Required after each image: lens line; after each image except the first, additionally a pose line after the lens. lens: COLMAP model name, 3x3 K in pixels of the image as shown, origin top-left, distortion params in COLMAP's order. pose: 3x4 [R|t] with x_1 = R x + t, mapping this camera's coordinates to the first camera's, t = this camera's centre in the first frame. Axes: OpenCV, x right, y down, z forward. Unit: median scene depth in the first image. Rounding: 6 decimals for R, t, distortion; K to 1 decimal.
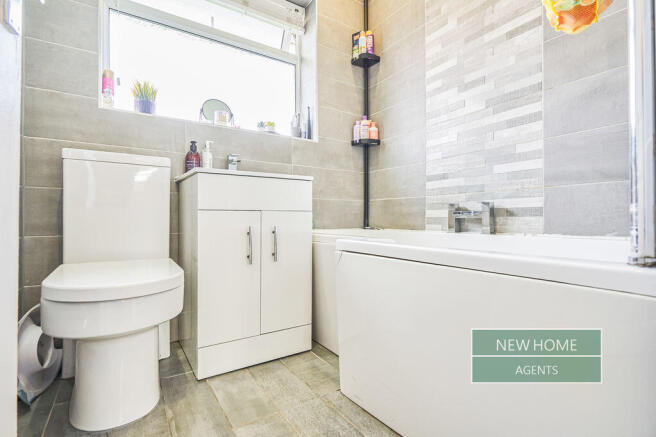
lens RADIAL K [[315.6, 0, 328.0], [0, 315.6, 218.5], [0, 0, 1]] dist [-0.004898, -0.000163]
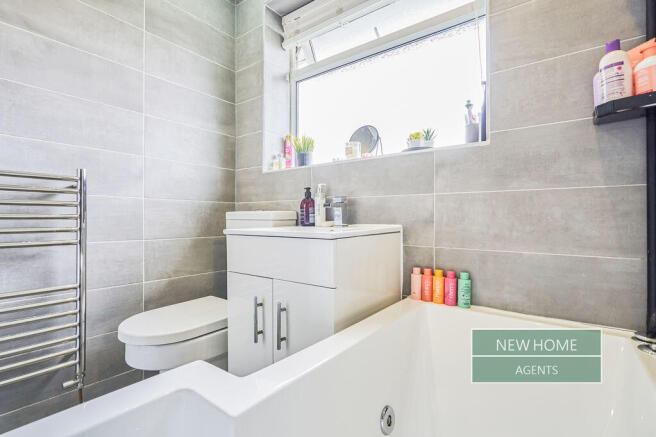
lens RADIAL K [[315.6, 0, 328.0], [0, 315.6, 218.5], [0, 0, 1]] dist [-0.004898, -0.000163]
pose [[0.315187, 0.001634, -0.949028, 0.390174], [-0.000940, 0.999999, 0.001410, -0.118311], [0.949029, 0.000448, 0.315188, 0.588643]]
